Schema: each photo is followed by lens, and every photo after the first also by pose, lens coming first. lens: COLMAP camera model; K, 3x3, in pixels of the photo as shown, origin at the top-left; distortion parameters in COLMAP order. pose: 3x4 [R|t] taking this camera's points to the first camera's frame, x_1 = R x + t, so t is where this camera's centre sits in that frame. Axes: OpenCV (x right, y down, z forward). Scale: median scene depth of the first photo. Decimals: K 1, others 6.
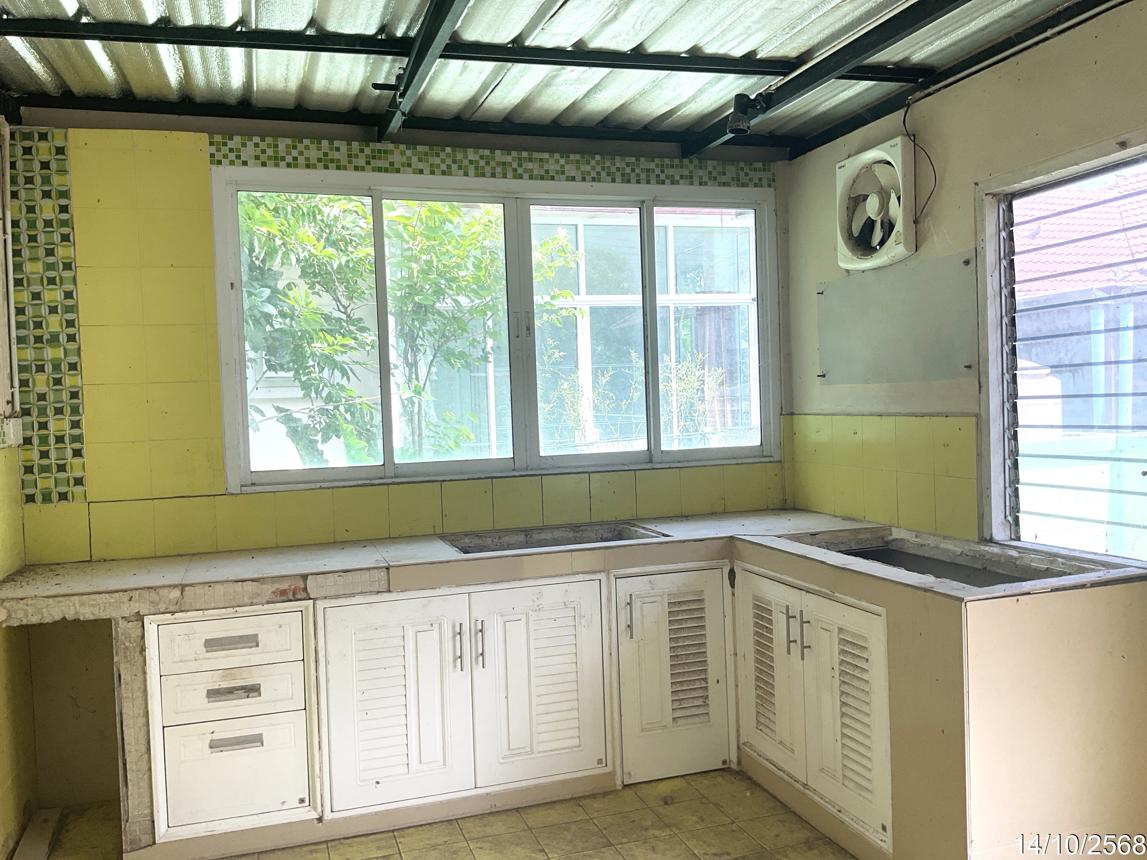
lens RADIAL K [[960.9, 0, 573.5], [0, 960.9, 430.0], [0, 0, 1]] dist [-0.004019, -0.004982]
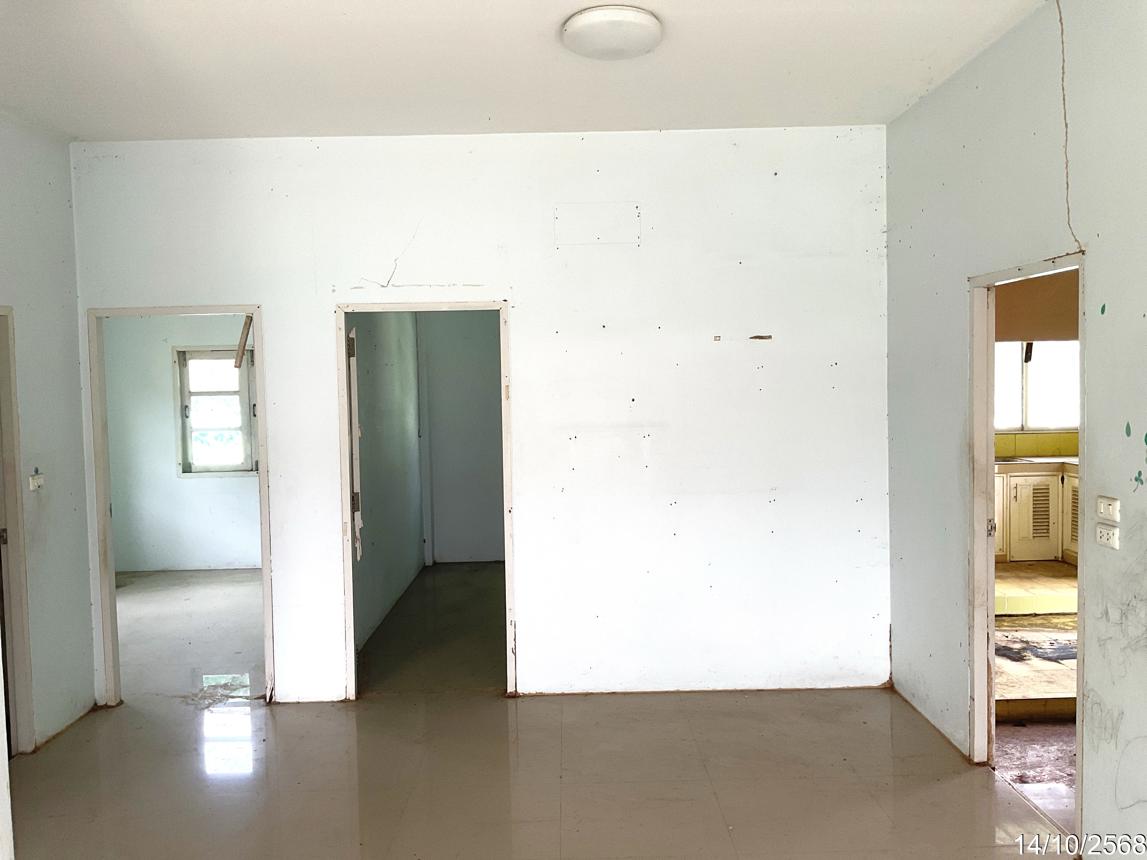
lens RADIAL K [[960.9, 0, 573.5], [0, 960.9, 430.0], [0, 0, 1]] dist [-0.004019, -0.004982]
pose [[0.951980, 0.034145, -0.304251, -0.271714], [-0.022796, 0.998908, 0.040775, -0.038895], [0.305311, -0.031881, 0.951719, -1.642309]]
